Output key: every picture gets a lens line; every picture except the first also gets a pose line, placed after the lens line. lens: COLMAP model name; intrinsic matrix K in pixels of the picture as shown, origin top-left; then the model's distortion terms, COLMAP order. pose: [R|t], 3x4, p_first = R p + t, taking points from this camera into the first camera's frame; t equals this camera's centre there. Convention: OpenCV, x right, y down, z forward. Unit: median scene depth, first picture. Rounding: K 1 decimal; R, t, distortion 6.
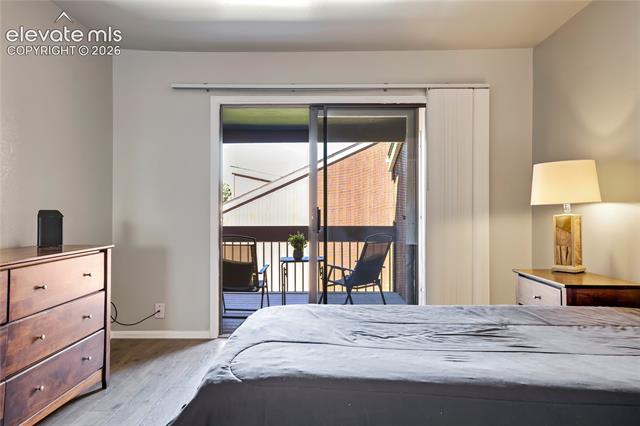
lens RADIAL K [[418.6, 0, 322.5], [0, 418.6, 214.0], [0, 0, 1]] dist [0.026949, 0.010840]
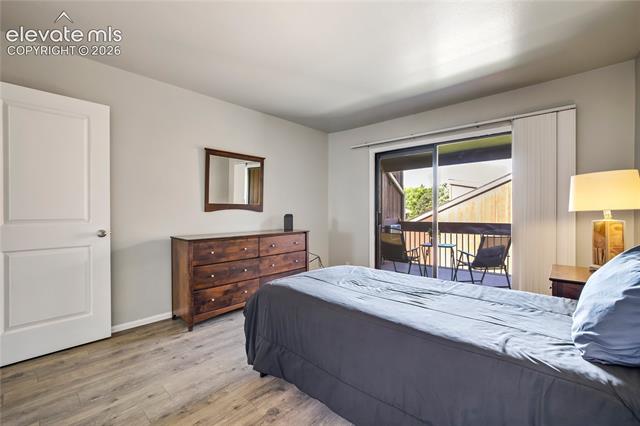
lens RADIAL K [[277.2, 0, 320.9], [0, 277.2, 210.4], [0, 0, 1]] dist [-0.026603, 0.009123]
pose [[0.747056, -0.003649, -0.664751, 0.370750], [0.003653, 0.999992, -0.001384, -0.019390], [0.664751, -0.001394, 0.747063, -0.024563]]
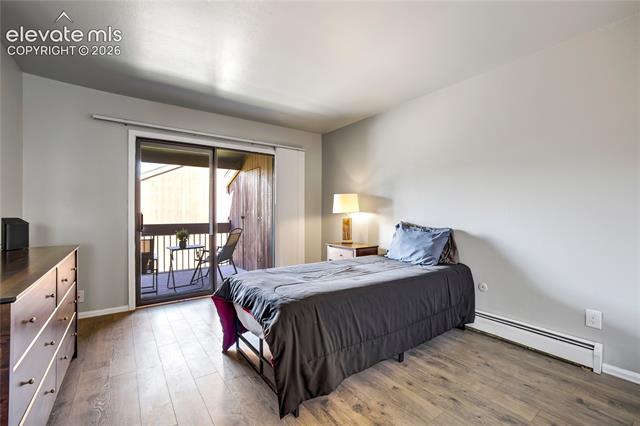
lens RADIAL K [[277.2, 0, 323.3], [0, 277.2, 215.3], [0, 0, 1]] dist [-0.026603, 0.009123]
pose [[0.797423, -0.004254, 0.603406, -0.305418], [-0.003074, 0.999934, 0.011111, -0.019424], [-0.603413, -0.010715, 0.797357, -0.069981]]
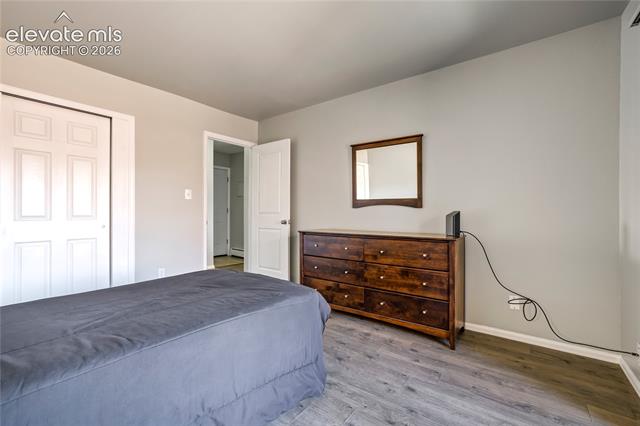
lens RADIAL K [[277.2, 0, 318.4], [0, 277.2, 214.0], [0, 0, 1]] dist [-0.026603, 0.009123]
pose [[-0.598502, -0.009513, -0.801065, 0.289481], [-0.009062, 0.999946, -0.005105, 0.007188], [0.801070, 0.004204, -0.598556, 0.859924]]
